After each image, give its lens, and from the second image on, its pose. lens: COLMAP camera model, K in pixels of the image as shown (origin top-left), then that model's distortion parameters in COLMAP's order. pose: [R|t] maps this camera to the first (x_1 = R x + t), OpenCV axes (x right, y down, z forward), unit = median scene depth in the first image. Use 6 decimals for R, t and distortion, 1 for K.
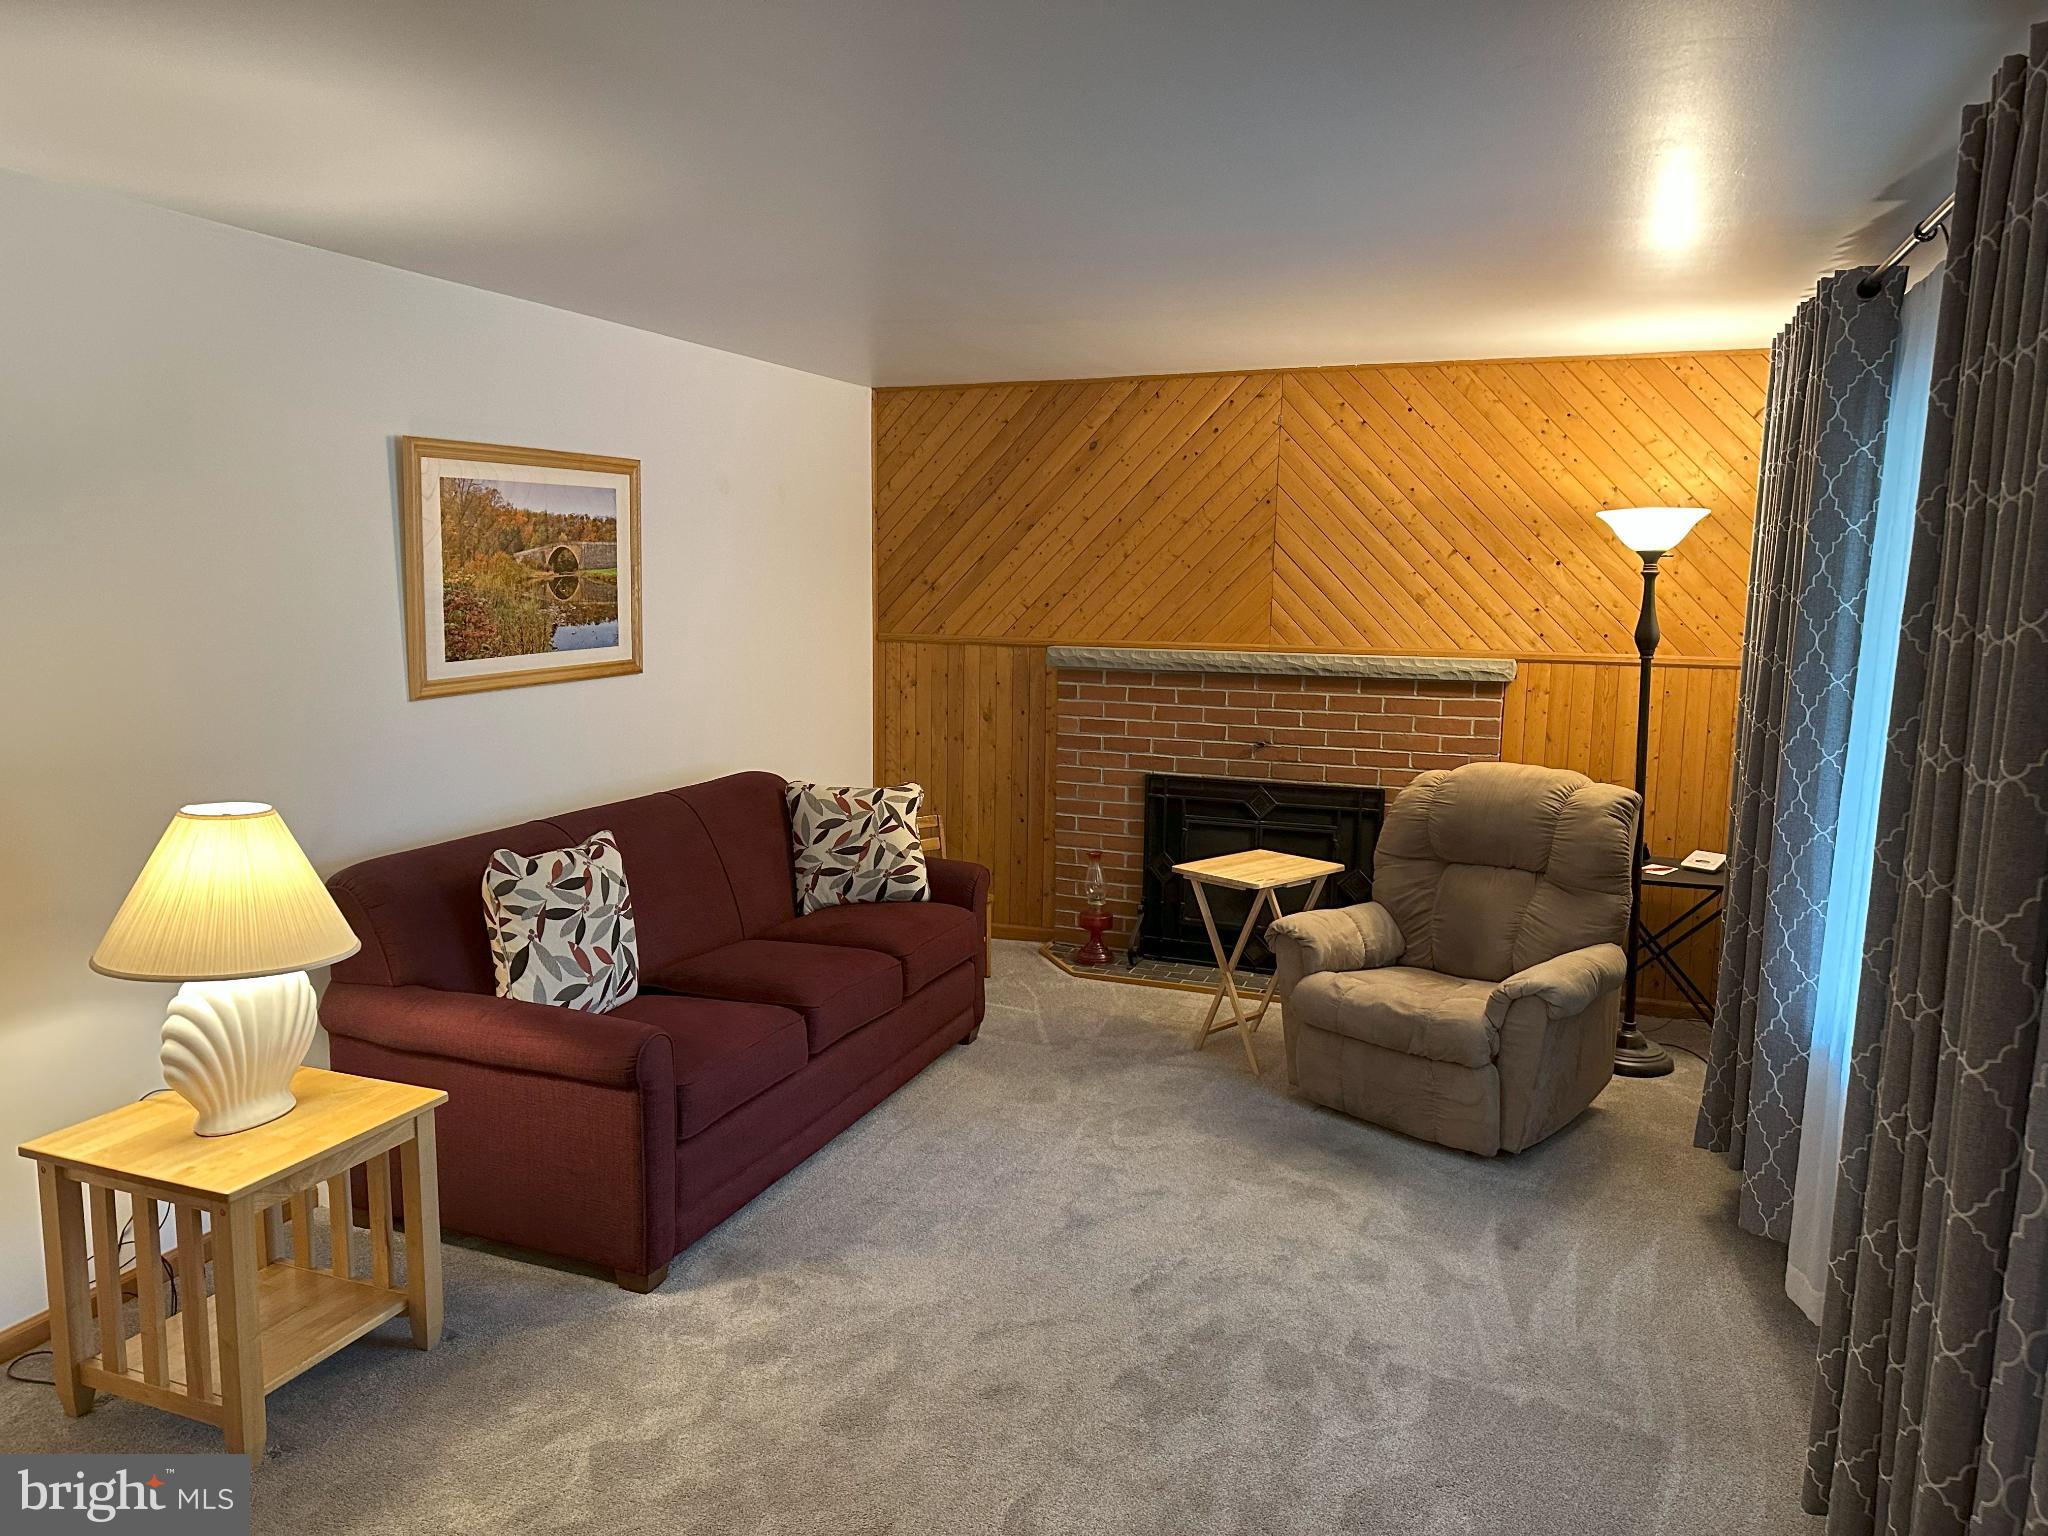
lens RADIAL K [[1474.7, 0, 1020.2], [0, 1474.7, 770.4], [0, 0, 1]] dist [0.139204, -0.192260]
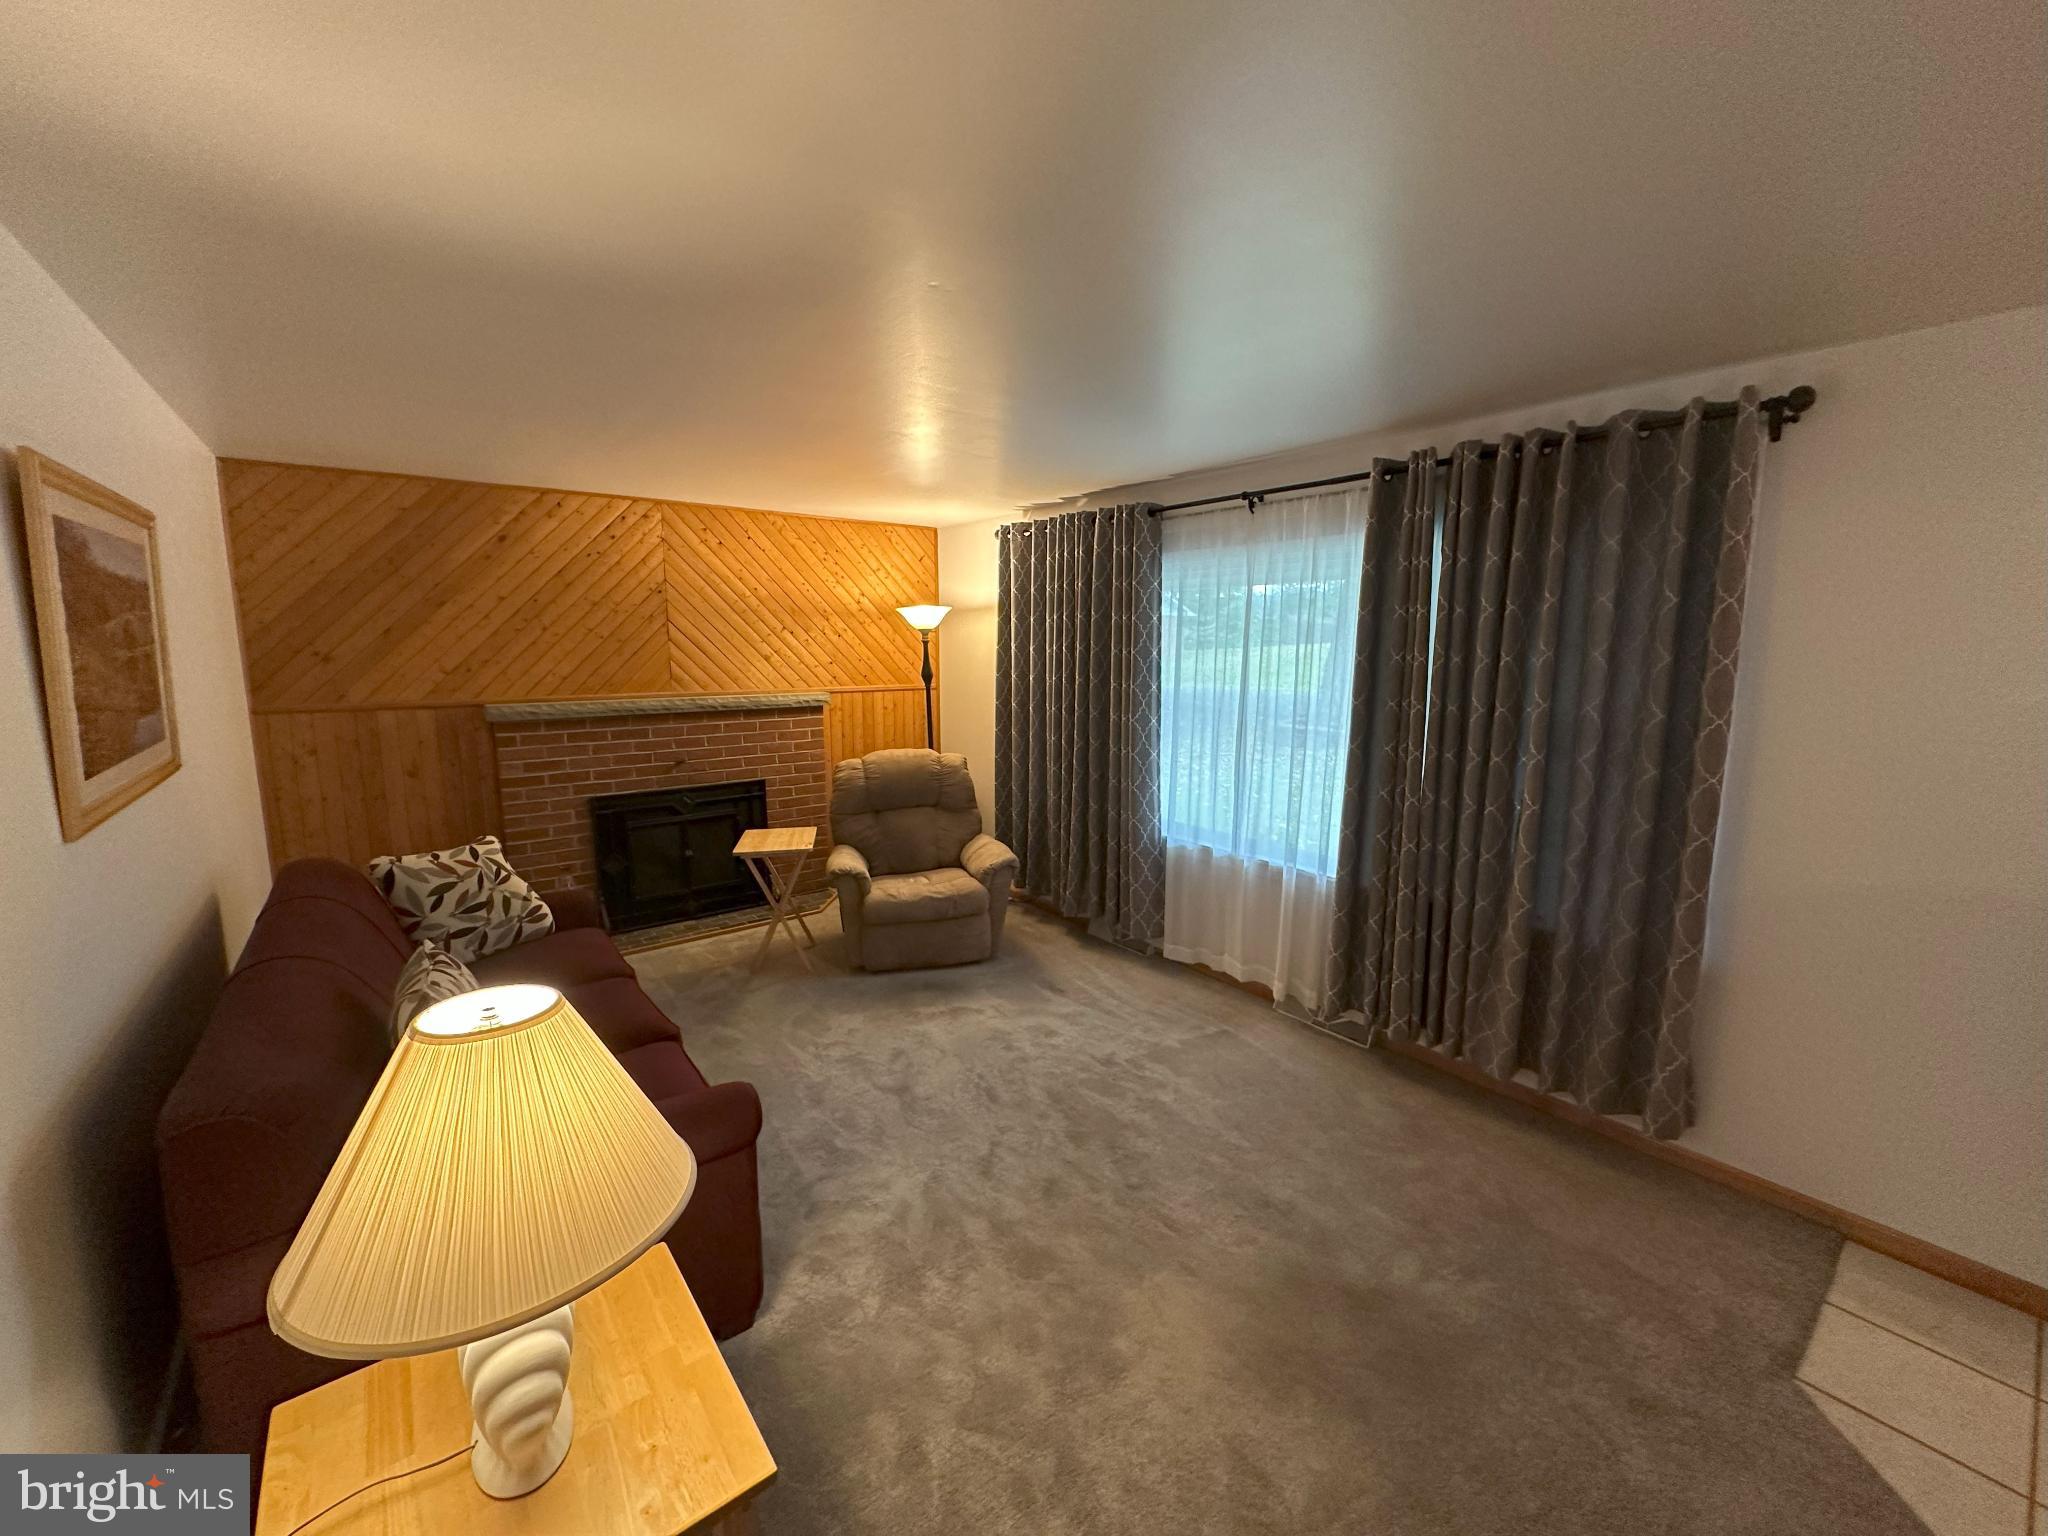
lens RADIAL K [[826.7, 0, 1019.4], [0, 826.7, 764.2], [0, 0, 1]] dist [0.010548, -0.000004]
pose [[0.498718, -0.135723, 0.856072, -0.360019], [0.125030, 0.988600, 0.083896, -0.041882], [-0.857699, 0.065194, 0.510002, 0.313448]]
